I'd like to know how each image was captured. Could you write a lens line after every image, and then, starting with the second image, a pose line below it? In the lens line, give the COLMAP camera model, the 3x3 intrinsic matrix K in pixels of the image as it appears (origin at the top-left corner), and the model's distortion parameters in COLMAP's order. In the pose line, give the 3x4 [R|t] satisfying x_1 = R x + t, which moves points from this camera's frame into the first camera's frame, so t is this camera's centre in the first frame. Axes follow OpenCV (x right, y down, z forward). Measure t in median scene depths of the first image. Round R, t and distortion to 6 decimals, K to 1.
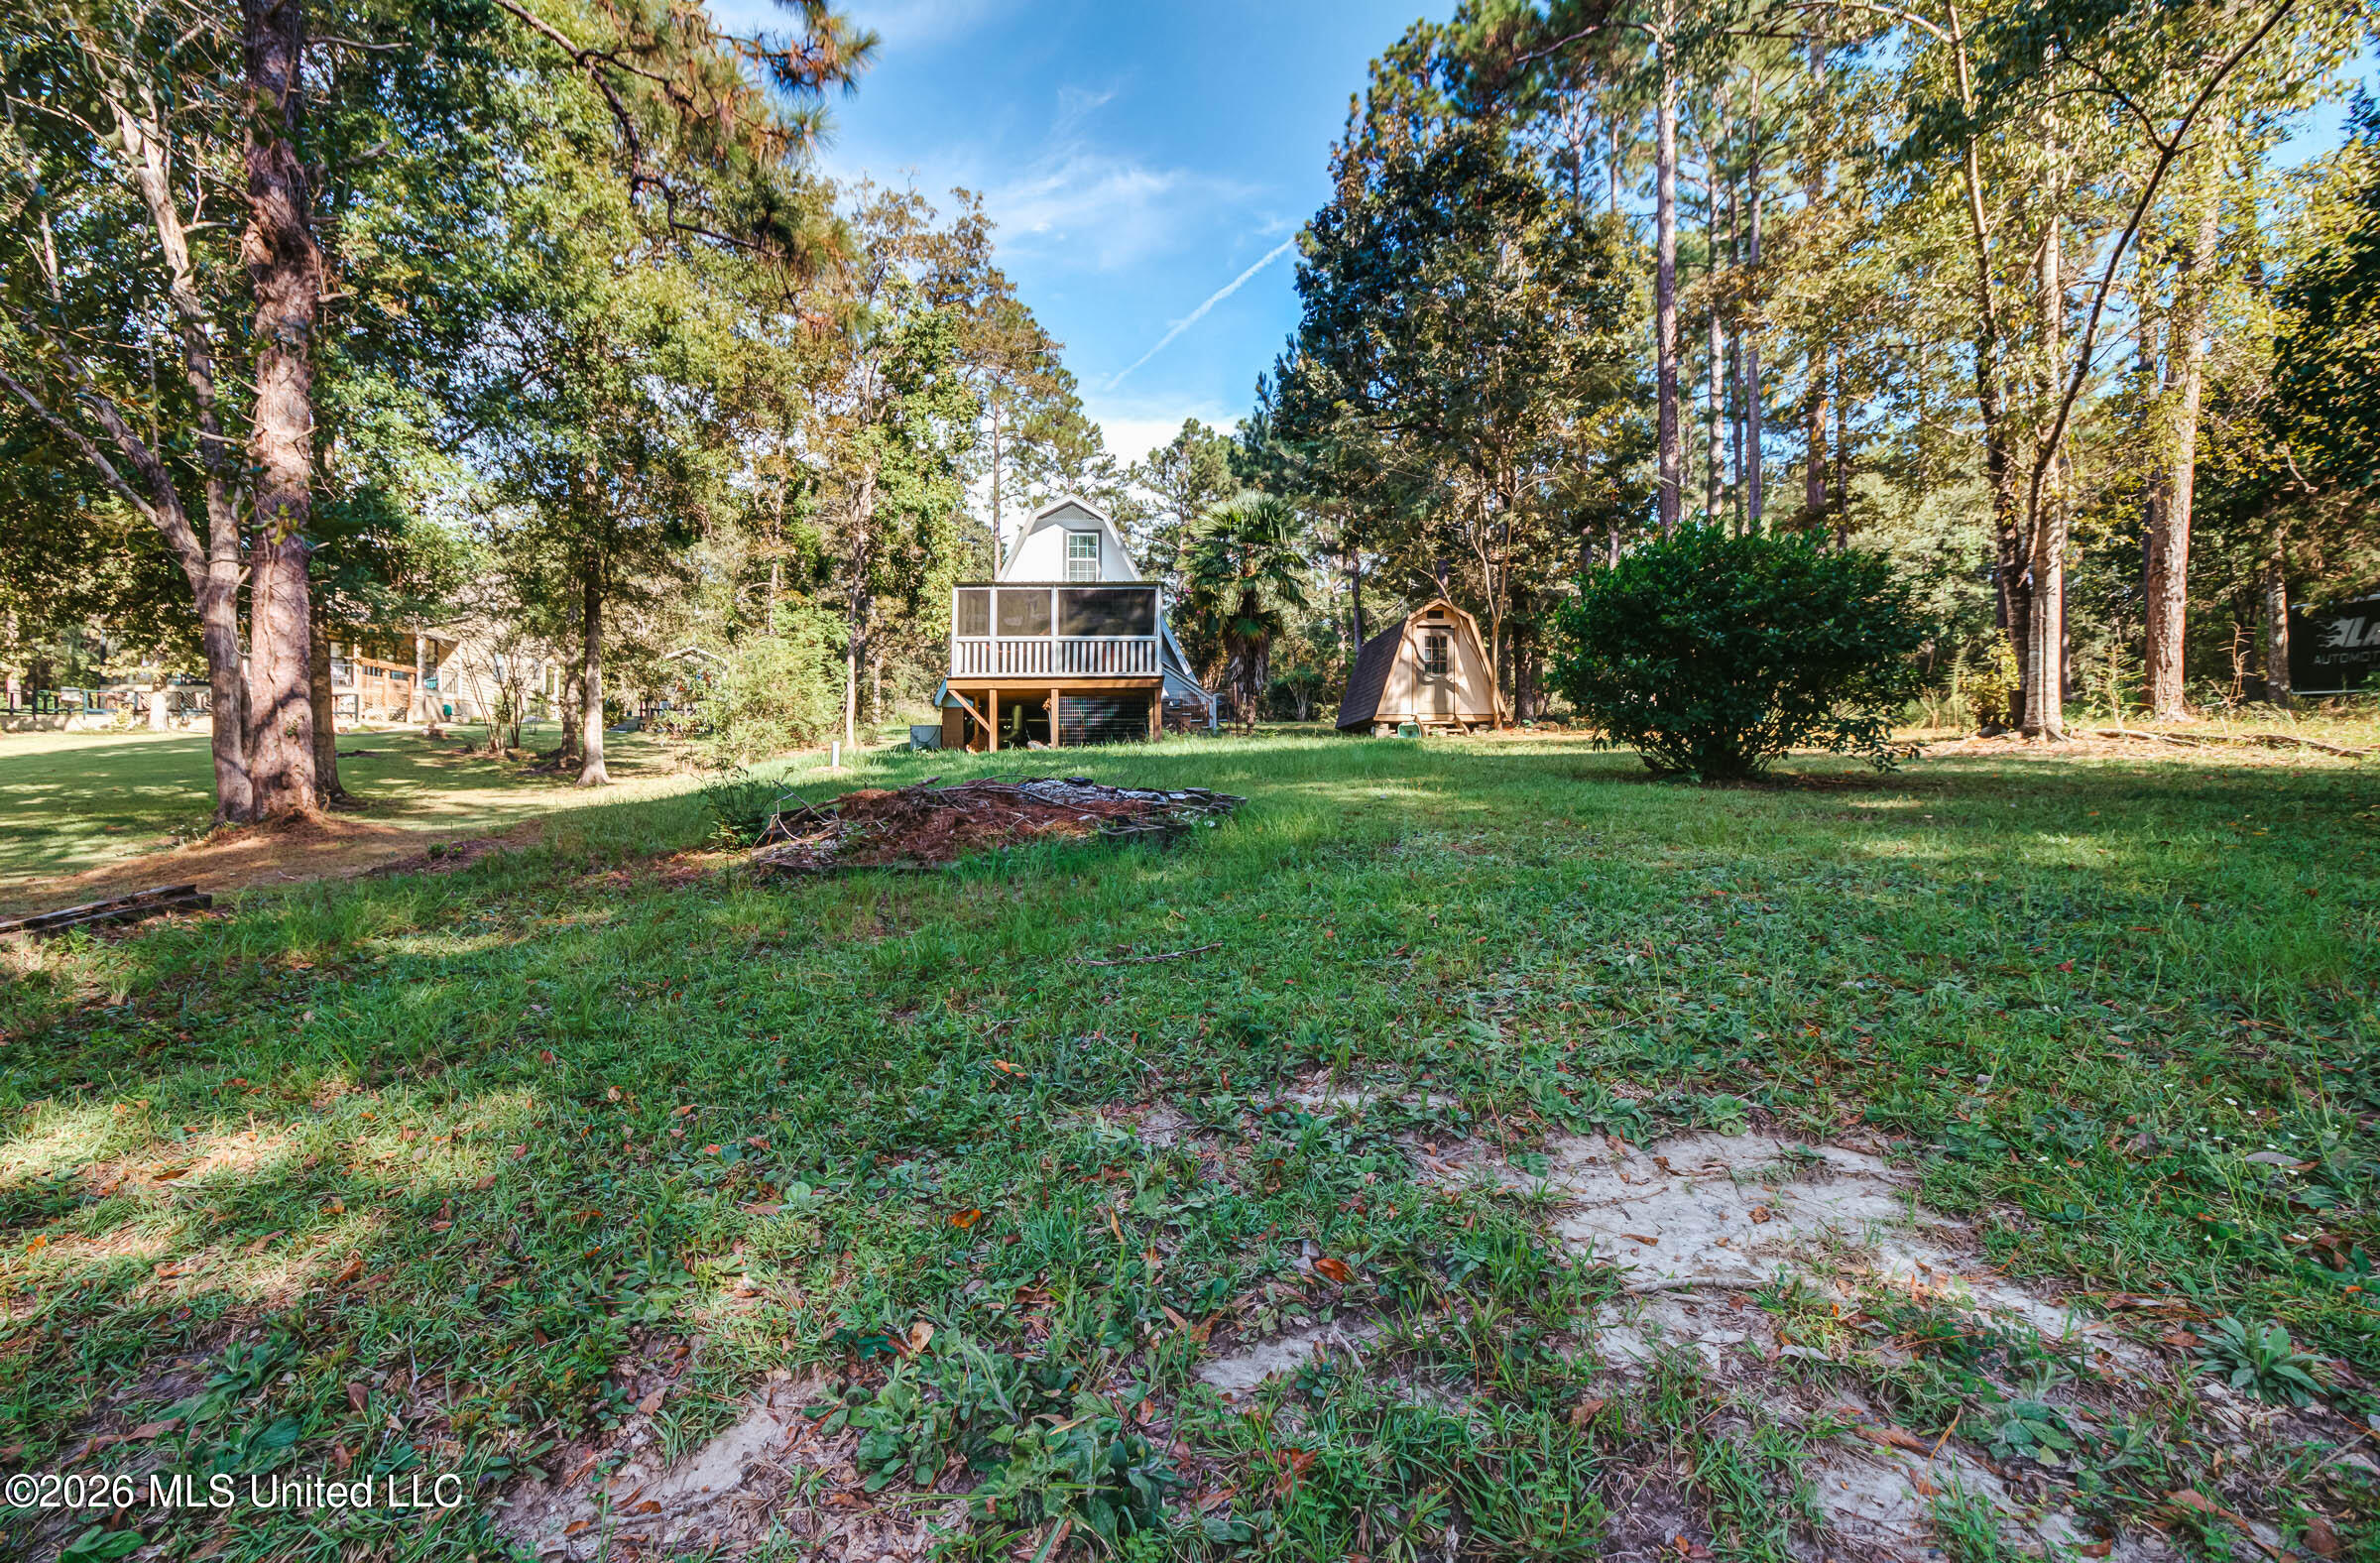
lens RADIAL K [[1078.9, 0, 1182.6], [0, 1078.9, 785.7], [0, 0, 1]] dist [-0.014391, 0.006009]
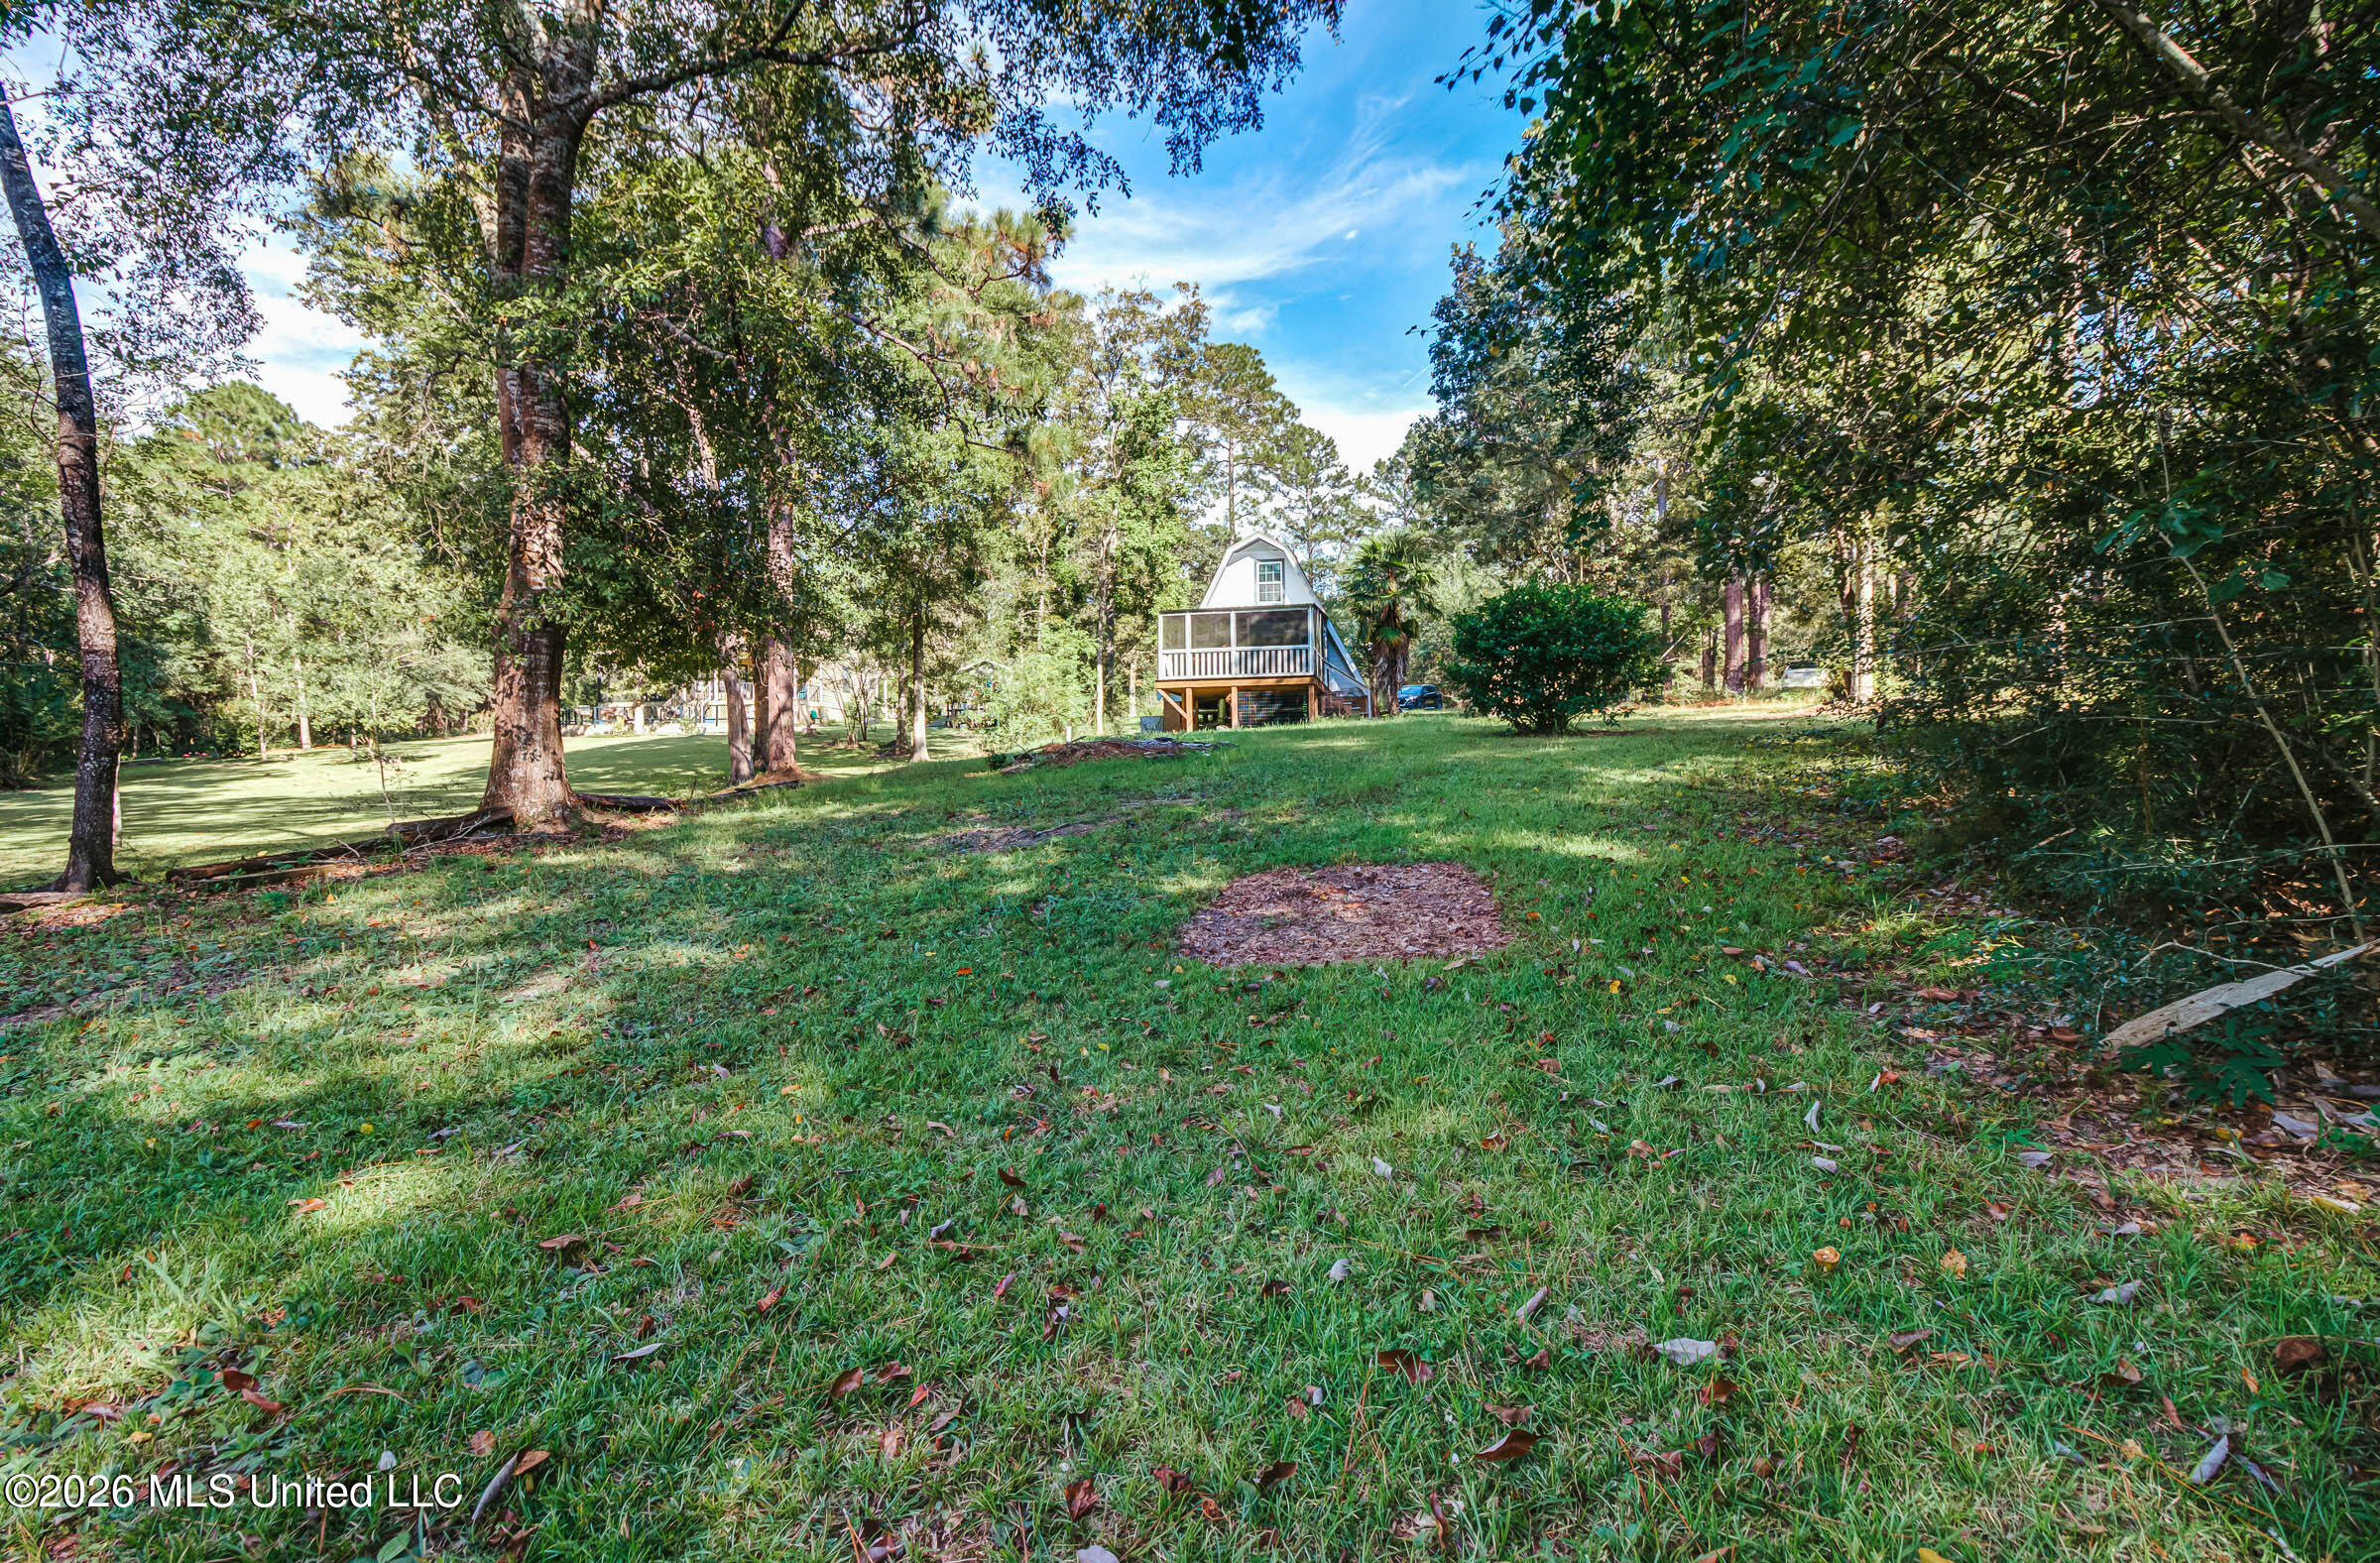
lens RADIAL K [[1078.9, 0, 1194.9], [0, 1078.9, 781.3], [0, 0, 1]] dist [-0.014391, 0.006009]
pose [[0.971898, -0.008820, -0.235239, 0.108987], [0.009108, 0.999959, 0.000140, 0.020192], [0.235228, -0.002279, 0.971938, -0.230403]]
